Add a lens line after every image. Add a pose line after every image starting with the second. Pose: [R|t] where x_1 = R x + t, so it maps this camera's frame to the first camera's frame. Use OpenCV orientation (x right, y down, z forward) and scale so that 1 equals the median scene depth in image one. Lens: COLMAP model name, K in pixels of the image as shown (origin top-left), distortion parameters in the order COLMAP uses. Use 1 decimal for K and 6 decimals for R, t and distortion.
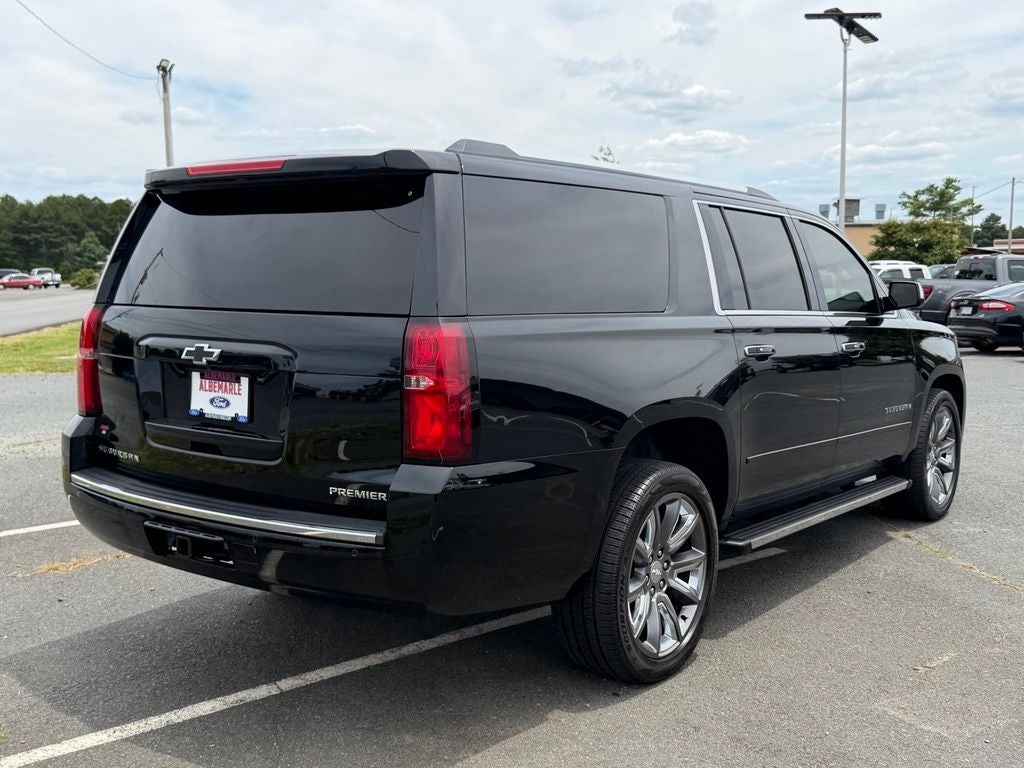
lens RADIAL K [[1127.7, 0, 516.8], [0, 1127.7, 388.0], [0, 0, 1]] dist [0.036763, 0.000000]
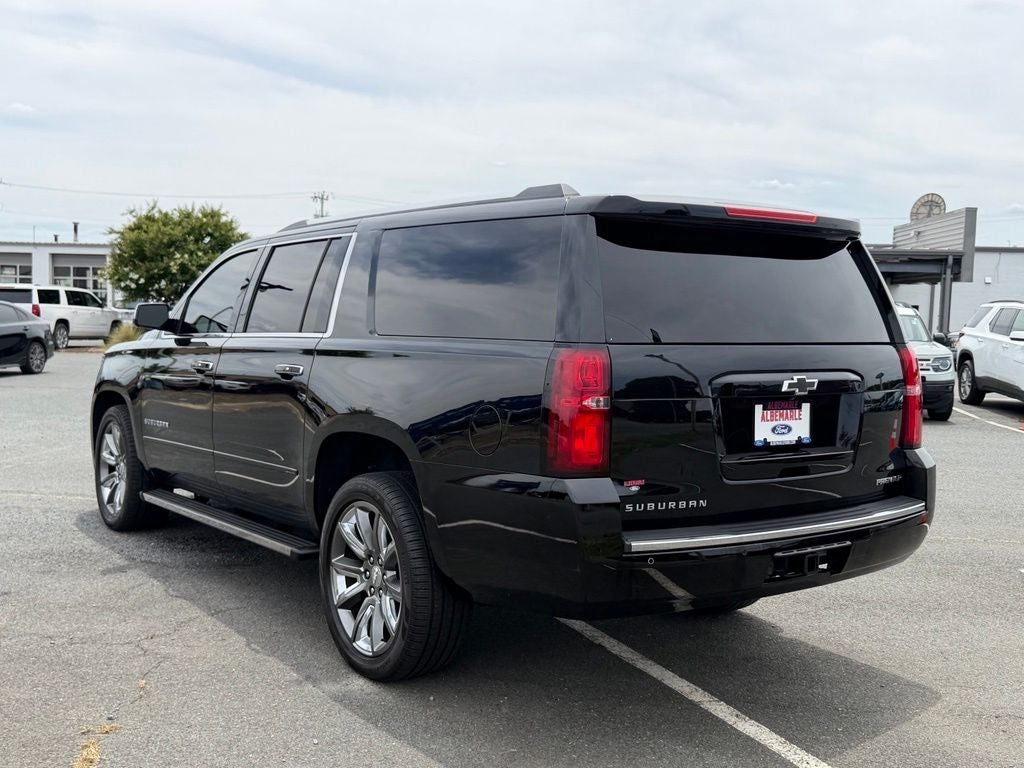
lens RADIAL K [[1127.7, 0, 508.1], [0, 1127.7, 373.7], [0, 0, 1]] dist [0.036763, 0.000000]
pose [[0.295277, -0.053223, 0.953928, -1.343907], [0.077011, 0.996524, 0.031761, -0.093350], [-0.952303, 0.064085, 0.298349, 0.902650]]
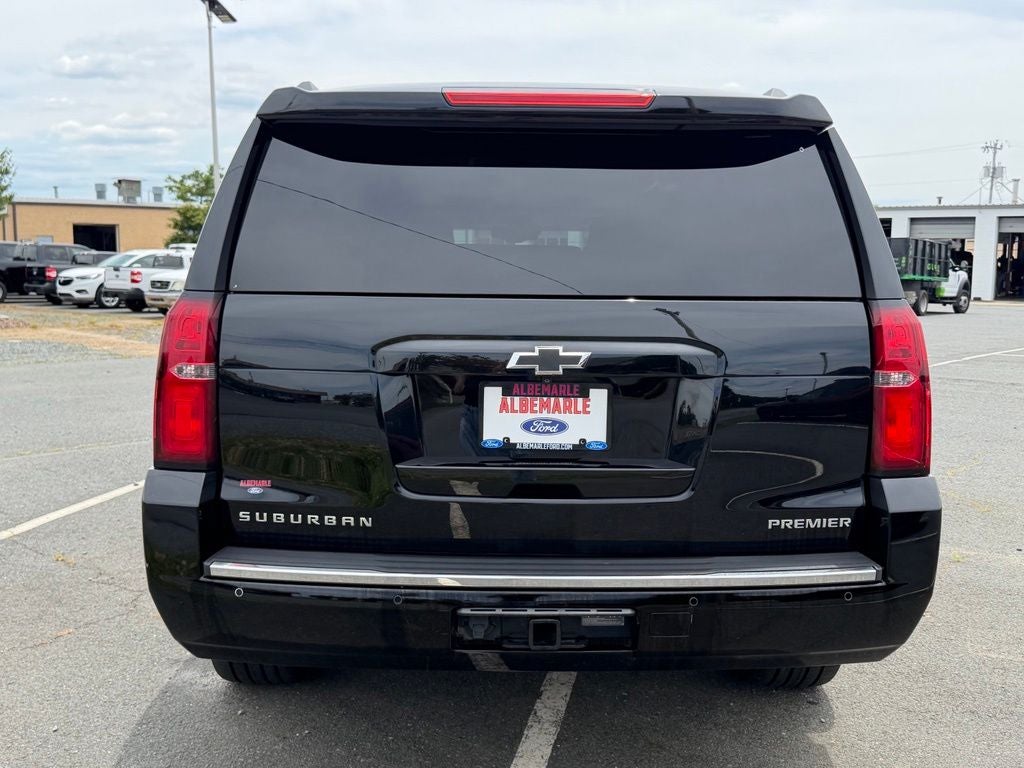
lens RADIAL K [[1127.7, 0, 508.7], [0, 1127.7, 387.2], [0, 0, 1]] dist [0.036763, 0.000000]
pose [[0.790398, -0.062878, 0.609359, -0.701162], [0.054798, 0.997988, 0.031900, -0.035531], [-0.610138, 0.008178, 0.792253, 0.435064]]
